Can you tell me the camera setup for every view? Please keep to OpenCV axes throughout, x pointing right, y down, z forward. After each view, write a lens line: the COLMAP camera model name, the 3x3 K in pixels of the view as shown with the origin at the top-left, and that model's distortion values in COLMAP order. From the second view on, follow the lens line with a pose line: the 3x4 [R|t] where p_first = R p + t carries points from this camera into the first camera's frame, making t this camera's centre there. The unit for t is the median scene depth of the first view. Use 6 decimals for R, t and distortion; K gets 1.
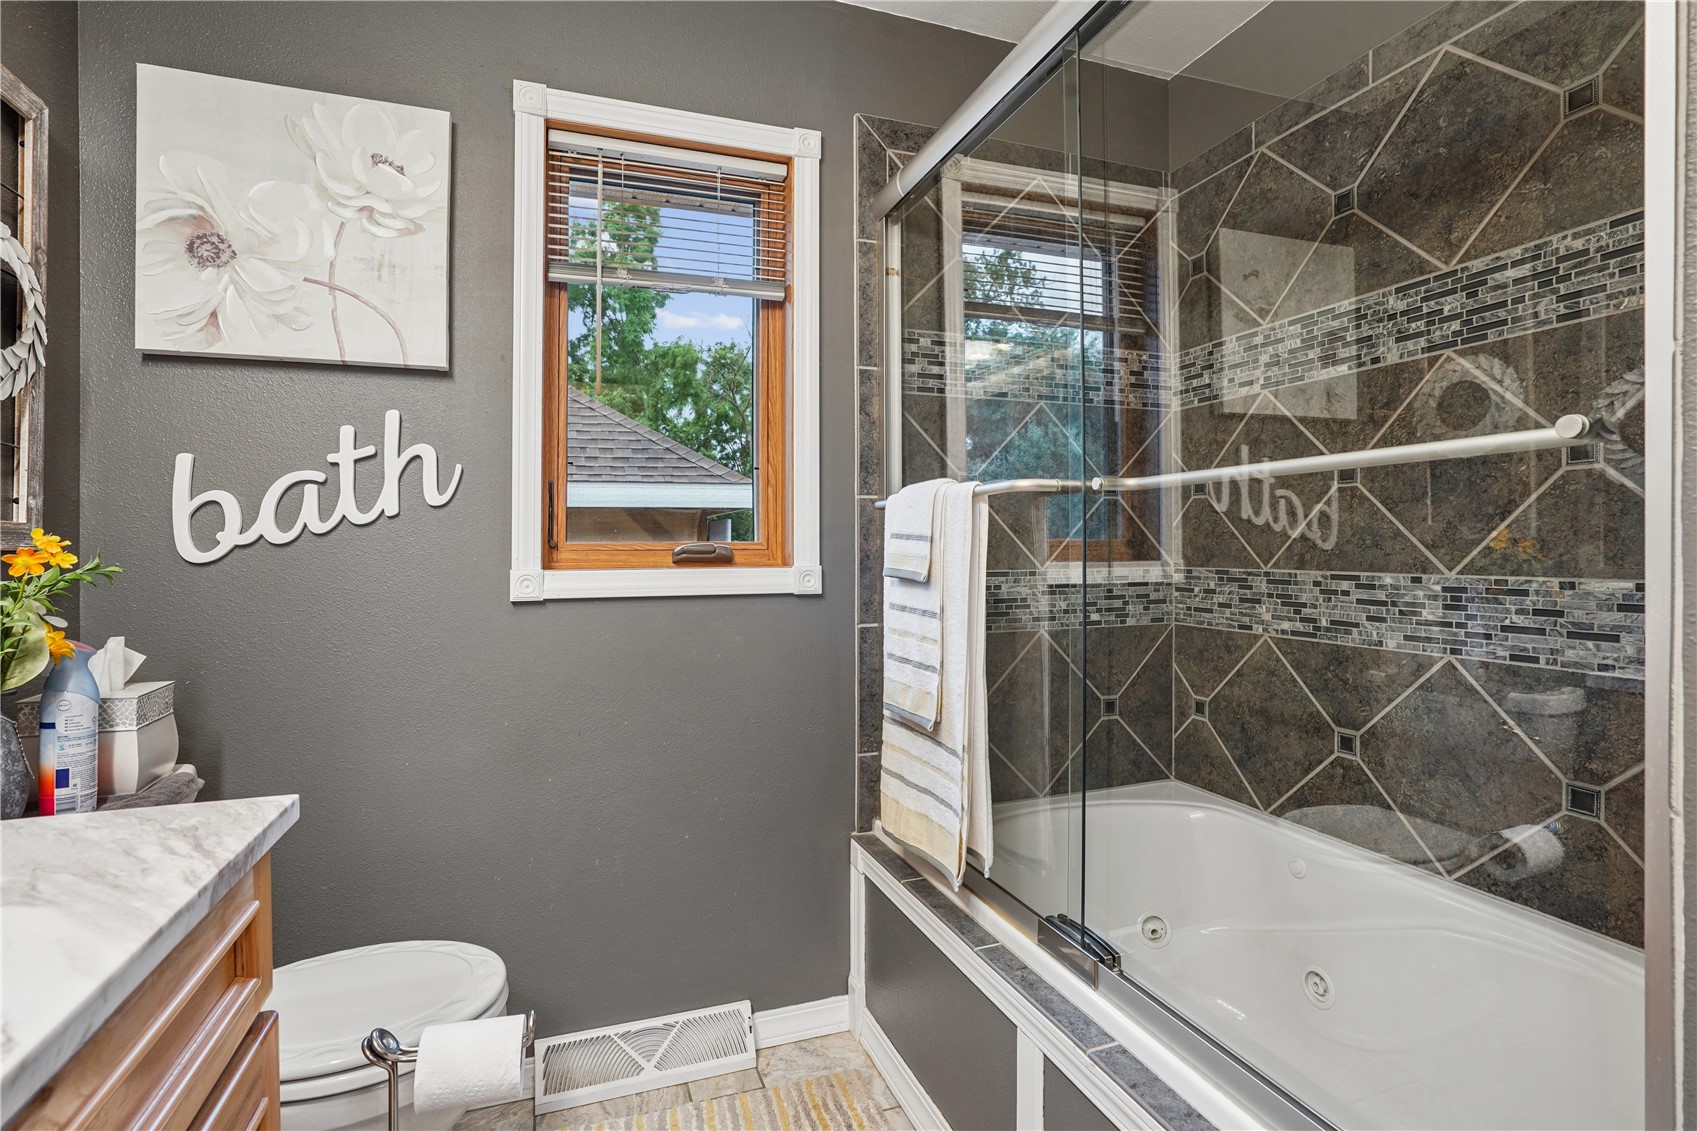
lens RADIAL K [[804.0, 0, 836.2], [0, 804.0, 534.5], [0, 0, 1]] dist [-0.047479, 0.017998]
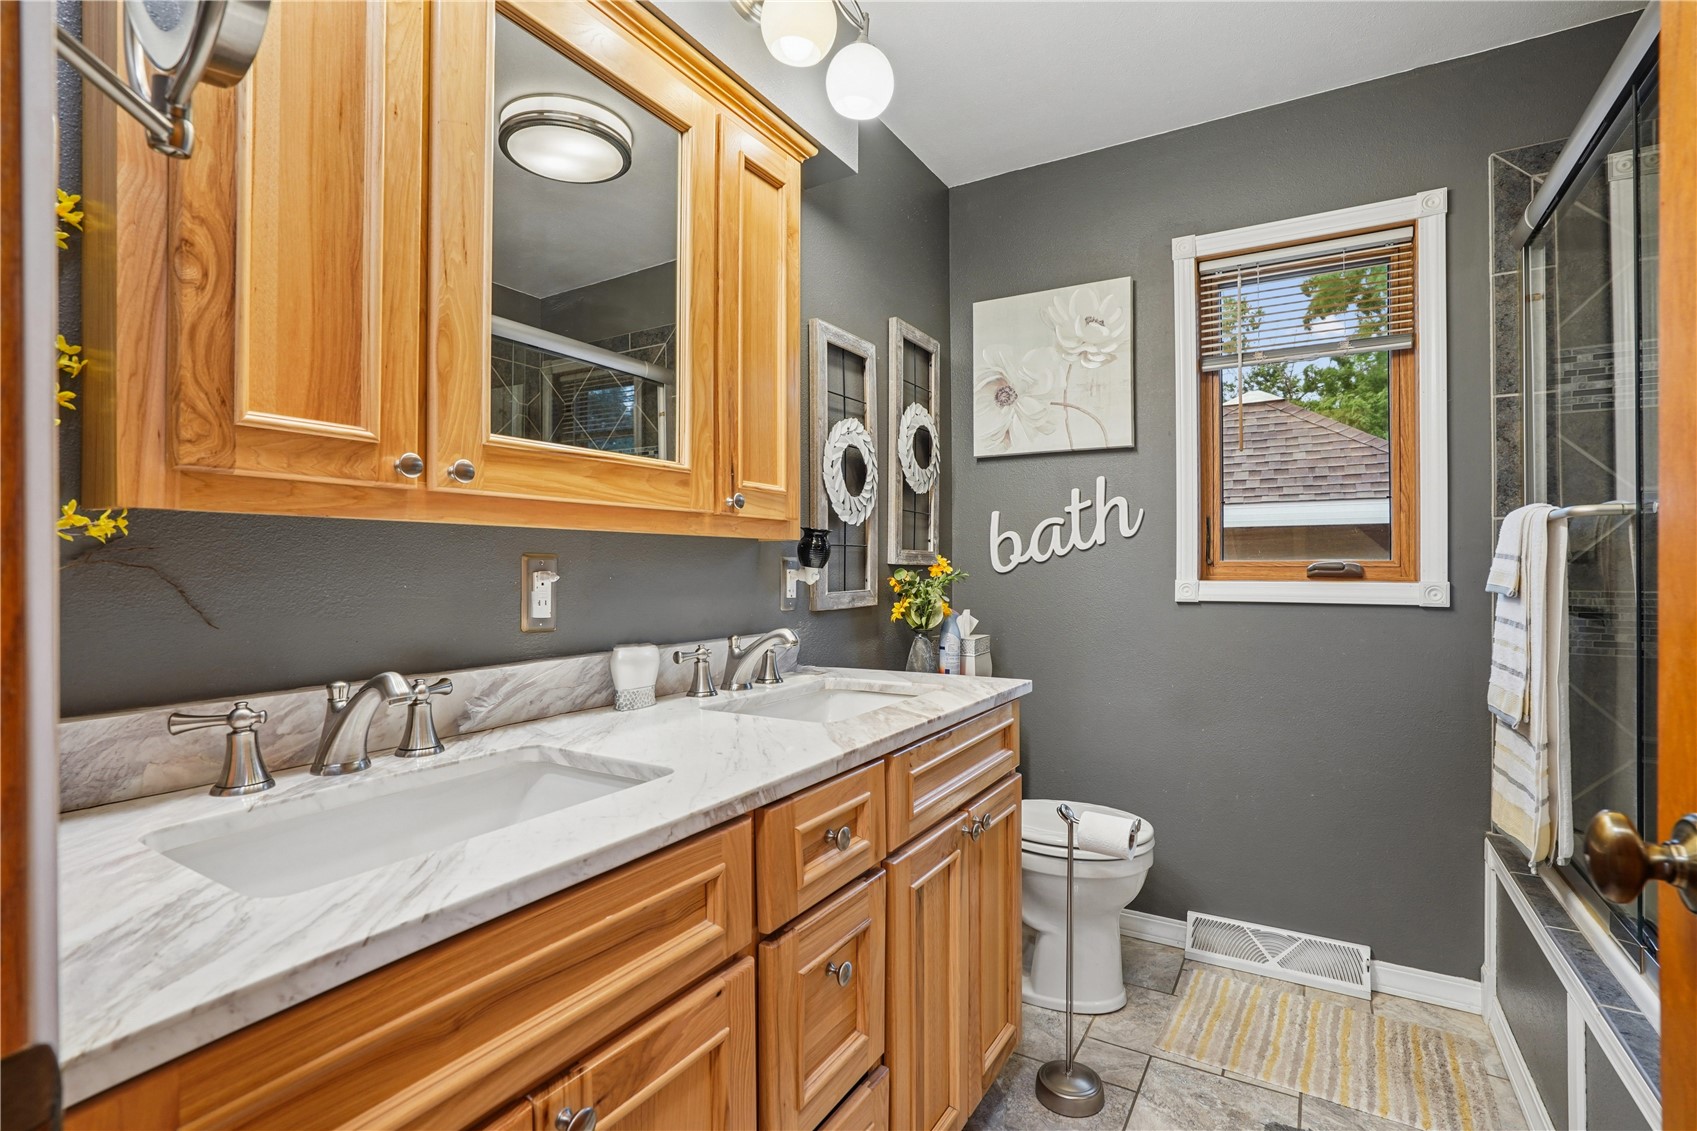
lens RADIAL K [[804.0, 0, 850.2], [0, 804.0, 563.6], [0, 0, 1]] dist [-0.047479, 0.017998]
pose [[0.631948, 0.004159, -0.775000, 0.359593], [0.008384, 0.999890, 0.012203, -0.008073], [0.774966, -0.014210, 0.631844, -0.394025]]
